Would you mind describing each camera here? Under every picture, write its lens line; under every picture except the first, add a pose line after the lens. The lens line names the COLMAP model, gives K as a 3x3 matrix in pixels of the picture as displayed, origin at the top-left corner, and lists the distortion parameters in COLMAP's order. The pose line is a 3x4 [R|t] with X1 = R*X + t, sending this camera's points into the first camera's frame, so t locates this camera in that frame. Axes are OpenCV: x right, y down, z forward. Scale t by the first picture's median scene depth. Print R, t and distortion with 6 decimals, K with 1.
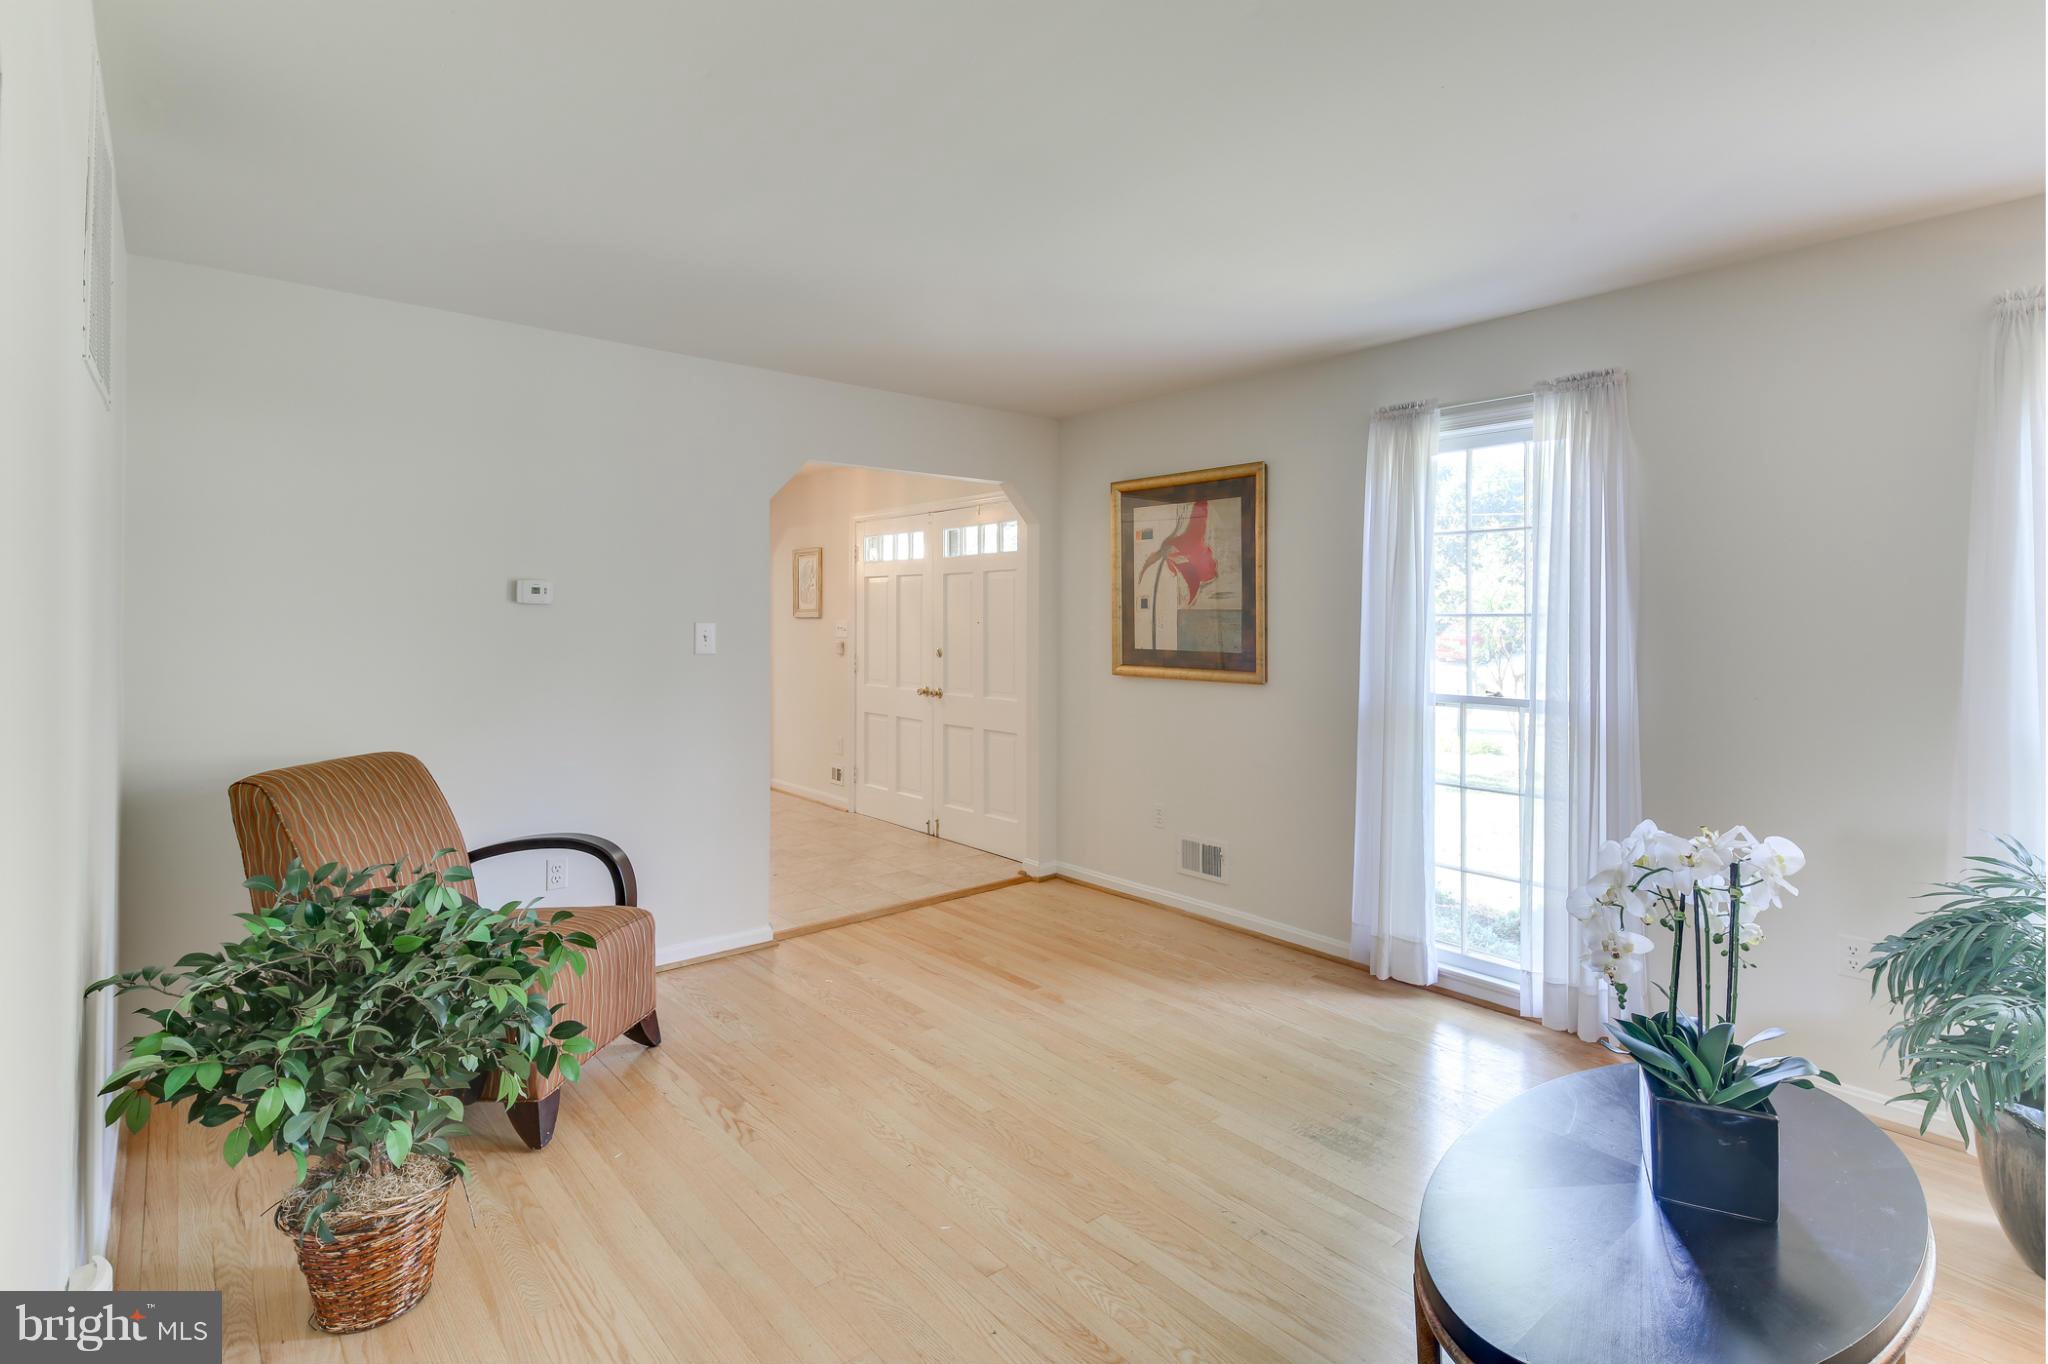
lens RADIAL K [[997.6, 0, 1025.5], [0, 997.6, 631.3], [0, 0, 1]] dist [0.015452, -0.001952]
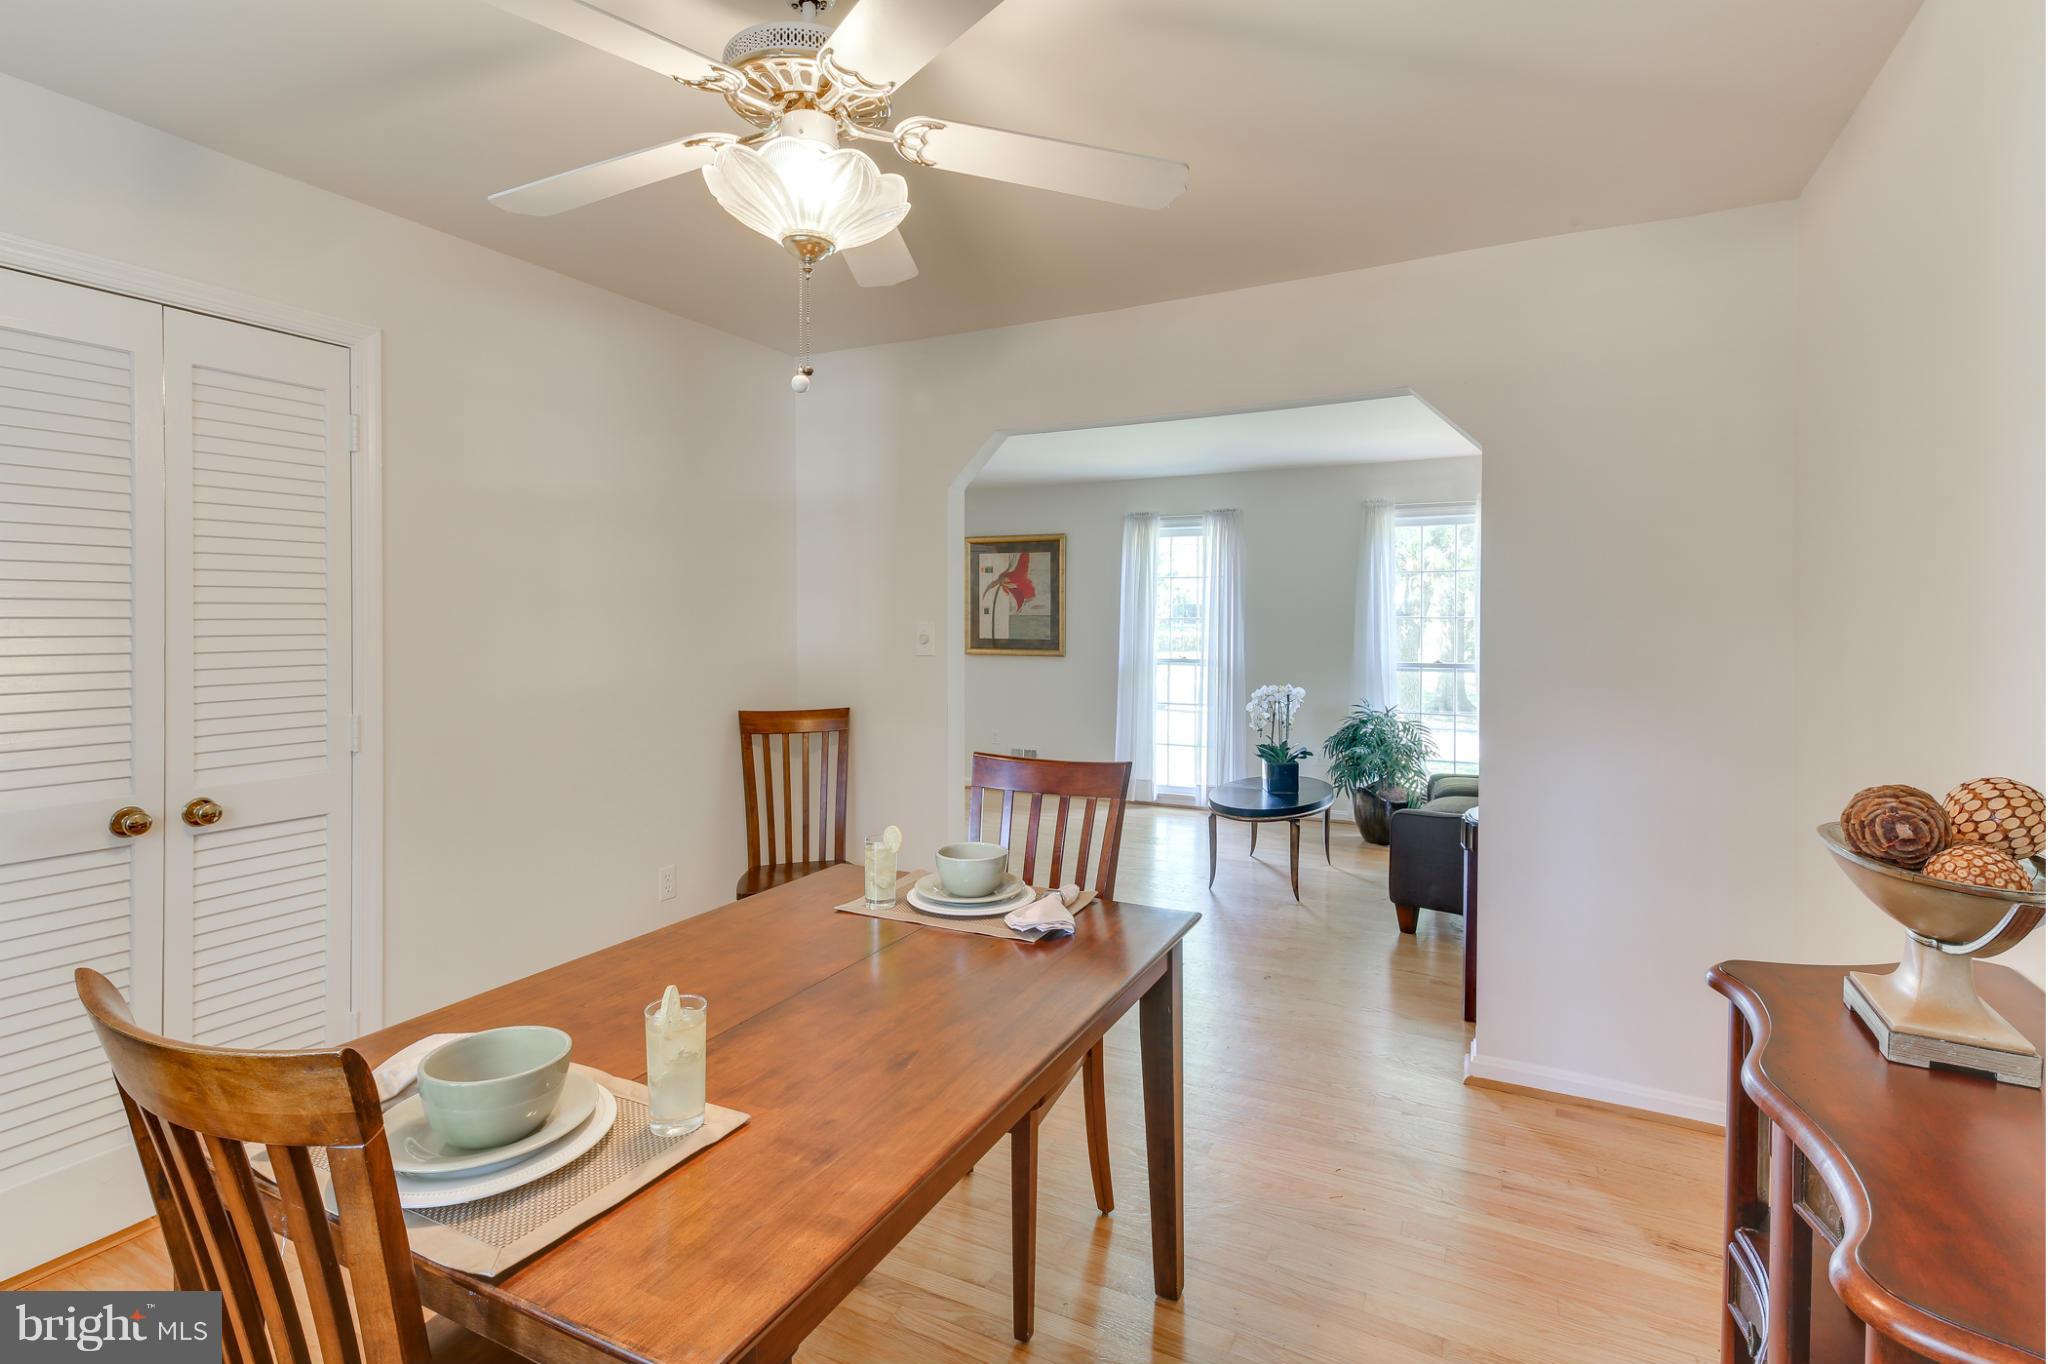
lens RADIAL K [[989.9, 0, 1037.3], [0, 989.9, 670.1], [0, 0, 1]] dist [0.022752, -0.001080]
pose [[0.922889, -0.011071, 0.384908, -0.467038], [-0.002164, 0.999422, 0.033933, 0.015535], [-0.385061, -0.032149, 0.922331, -0.601069]]
